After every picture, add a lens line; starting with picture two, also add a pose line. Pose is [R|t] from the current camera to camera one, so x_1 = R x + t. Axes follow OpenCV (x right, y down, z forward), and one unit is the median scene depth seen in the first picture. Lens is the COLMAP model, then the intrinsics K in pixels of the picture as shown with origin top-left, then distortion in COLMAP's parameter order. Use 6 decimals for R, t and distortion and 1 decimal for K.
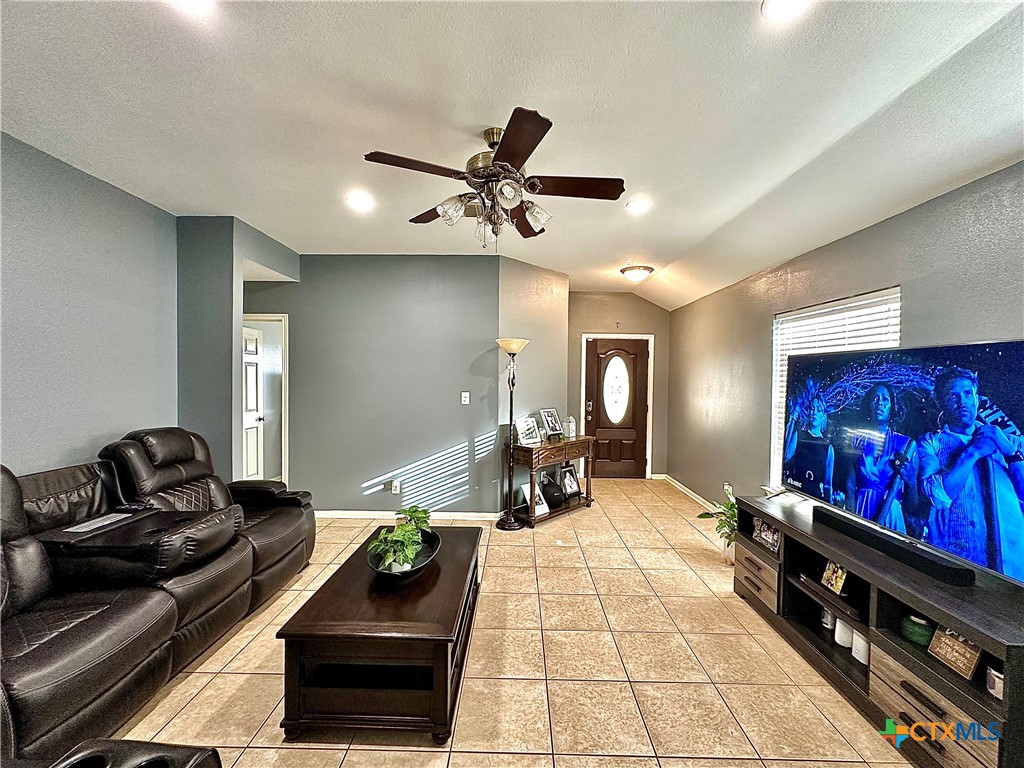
lens RADIAL K [[417.8, 0, 512.0], [0, 417.8, 384.0], [0, 0, 1]] dist [-0.000451, 0.000109]
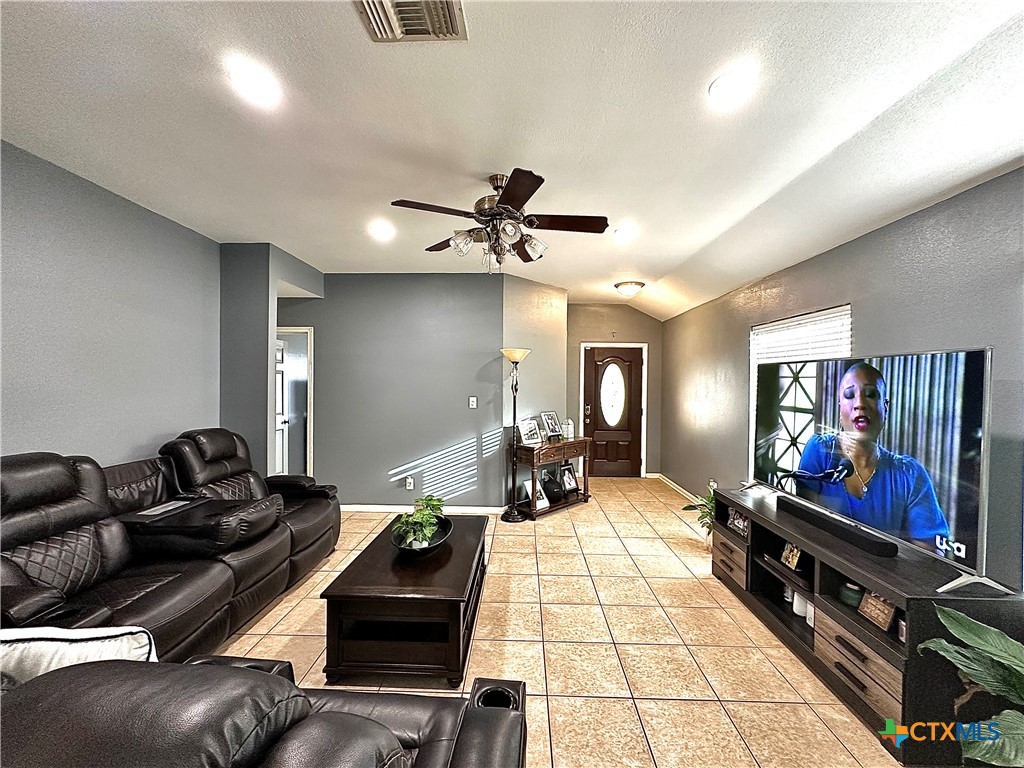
lens RADIAL K [[407.4, 0, 512.0], [0, 407.4, 384.0], [0, 0, 1]] dist [0.000949, -0.000008]
pose [[0.999919, -0.002354, -0.012526, 0.006360], [0.002195, 0.999917, -0.012696, -0.001237], [0.012555, 0.012668, 0.999841, -0.093509]]
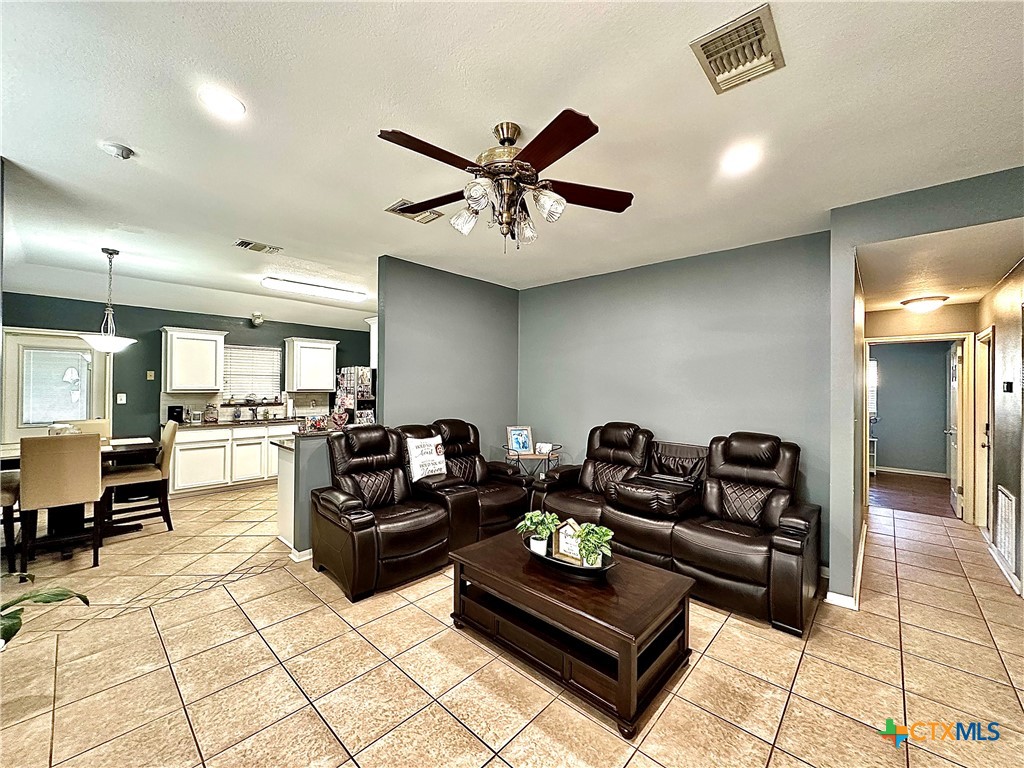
lens RADIAL K [[407.4, 0, 512.0], [0, 407.4, 384.0], [0, 0, 1]] dist [0.000949, -0.000008]
pose [[-0.666785, -0.019187, -0.745003, 0.402043], [-0.029285, 0.999571, 0.000468, -0.013198], [0.744674, 0.022130, -0.667061, 1.034635]]
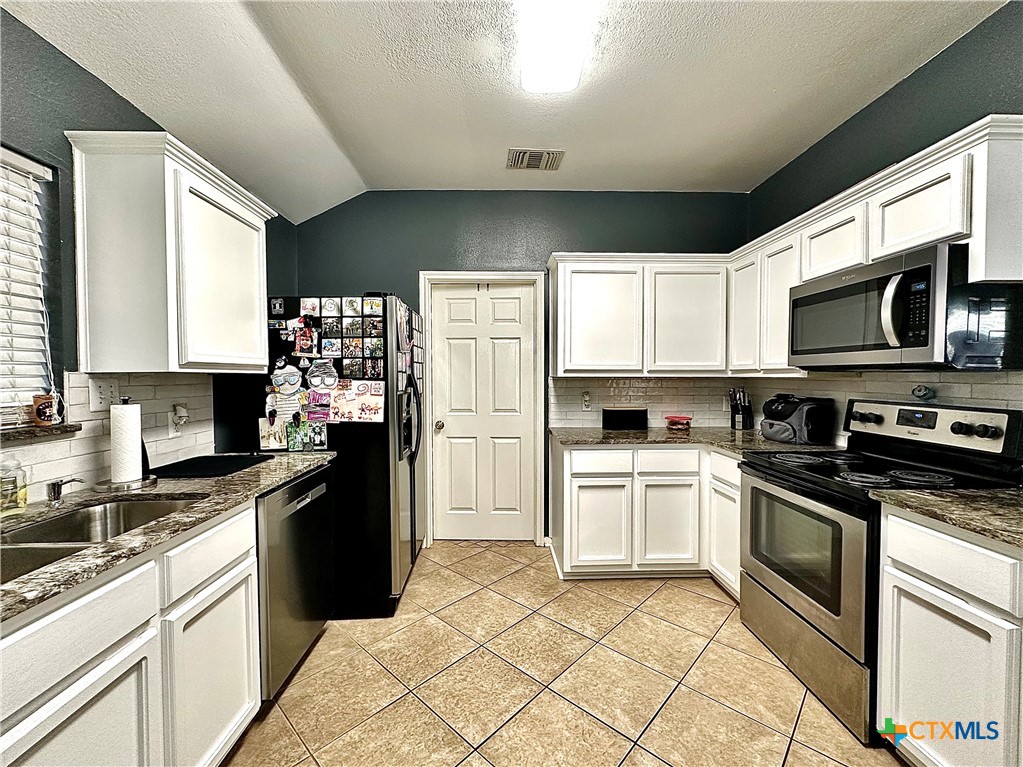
lens RADIAL K [[421.4, 0, 511.5], [0, 421.4, 383.5], [0, 0, 1]] dist [-0.001320, -0.000187]
pose [[0.044134, 0.007310, -0.998999, 0.146402], [-0.014480, 0.999873, 0.006677, 0.055699], [0.998921, 0.014170, 0.044234, -0.594862]]
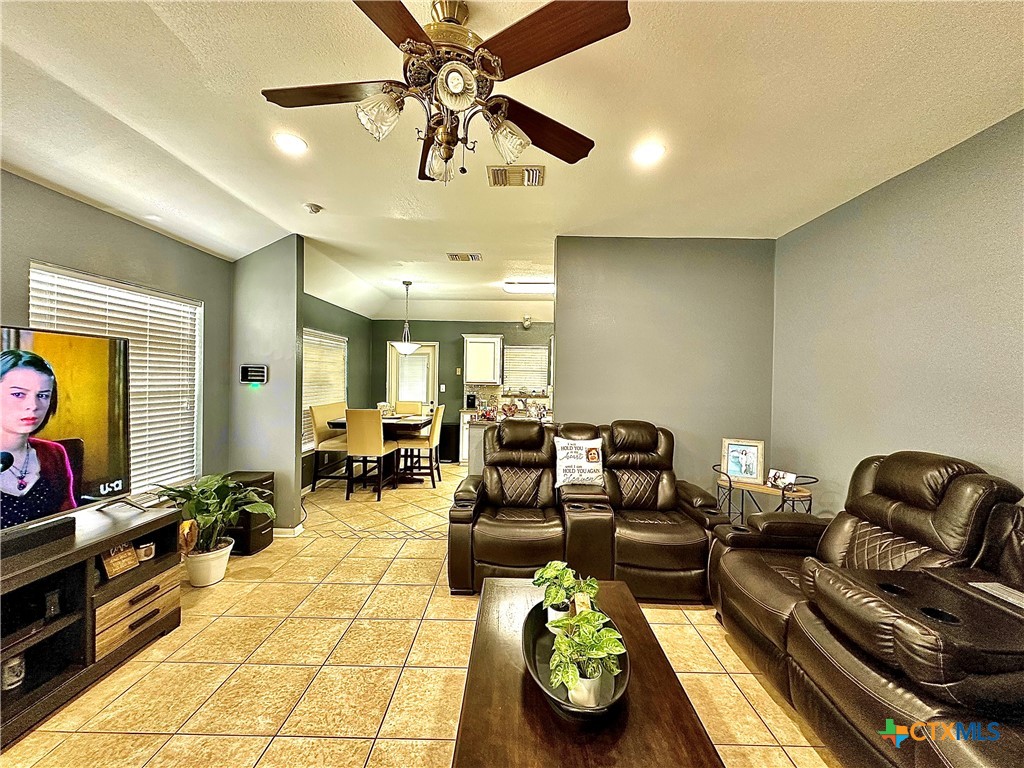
lens RADIAL K [[407.4, 0, 512.0], [0, 407.4, 384.0], [0, 0, 1]] dist [0.000949, -0.000008]
pose [[-0.999547, -0.028471, -0.009733, -0.093534], [-0.028753, 0.999133, 0.030107, -0.011014], [0.008868, 0.030373, -0.999499, 1.059988]]
